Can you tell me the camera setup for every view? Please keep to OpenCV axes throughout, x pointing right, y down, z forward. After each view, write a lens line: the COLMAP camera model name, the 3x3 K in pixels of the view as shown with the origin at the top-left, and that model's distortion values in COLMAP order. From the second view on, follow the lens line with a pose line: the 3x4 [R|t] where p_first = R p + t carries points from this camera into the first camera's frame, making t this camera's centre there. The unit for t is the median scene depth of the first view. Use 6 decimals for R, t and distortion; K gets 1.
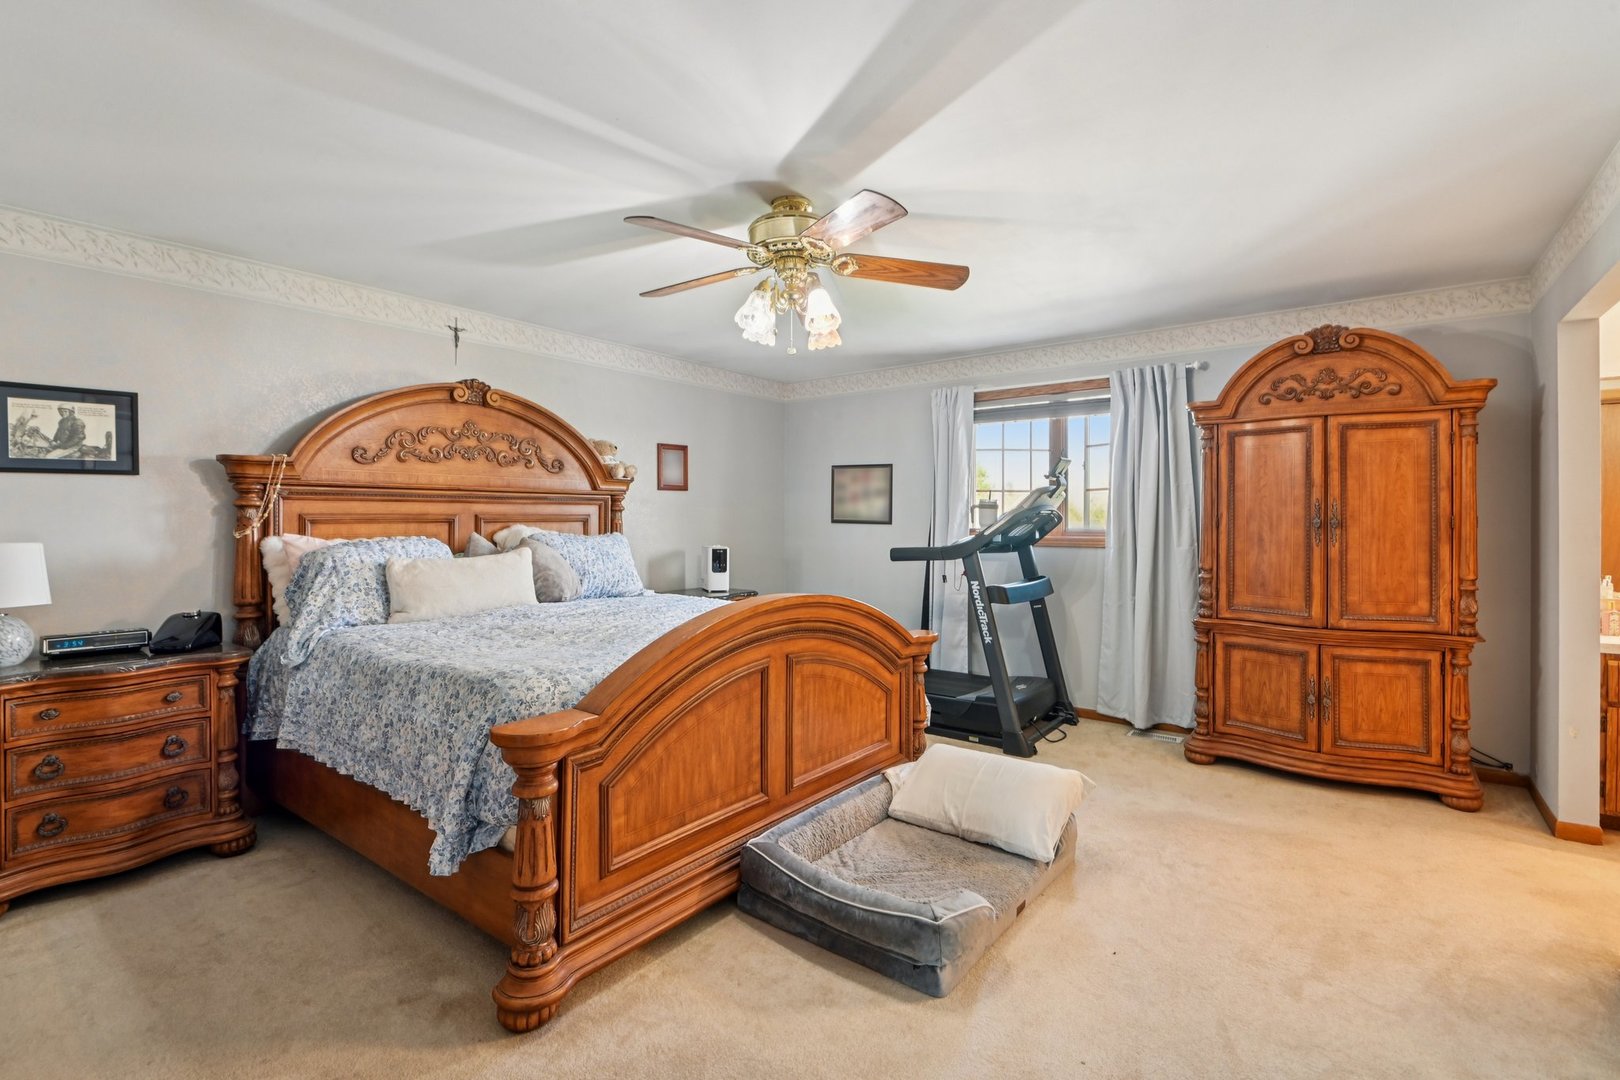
lens RADIAL K [[746.8, 0, 804.4], [0, 746.8, 525.8], [0, 0, 1]] dist [-0.001066, -0.011306]
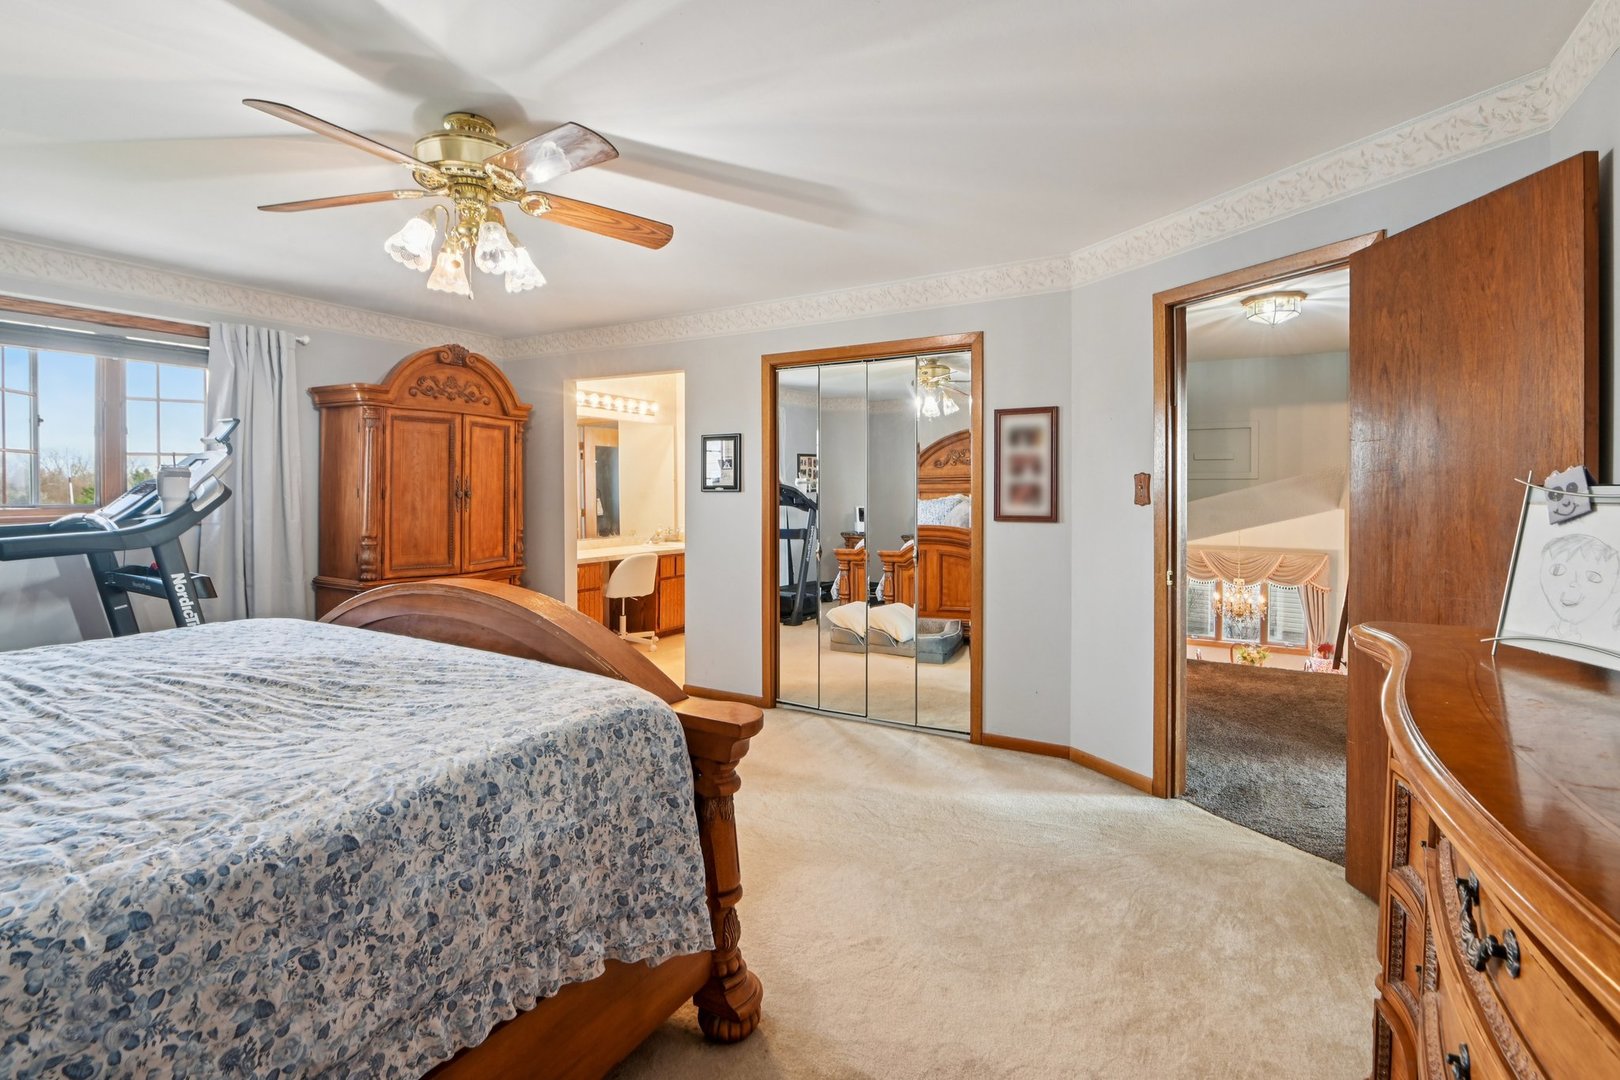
lens RADIAL K [[746.8, 0, 804.4], [0, 746.8, 525.8], [0, 0, 1]] dist [-0.001066, -0.011306]
pose [[-0.139643, -0.039363, 0.989419, -0.680170], [0.015271, 0.999005, 0.041900, 0.005643], [-0.990084, 0.020960, -0.138903, 0.558528]]
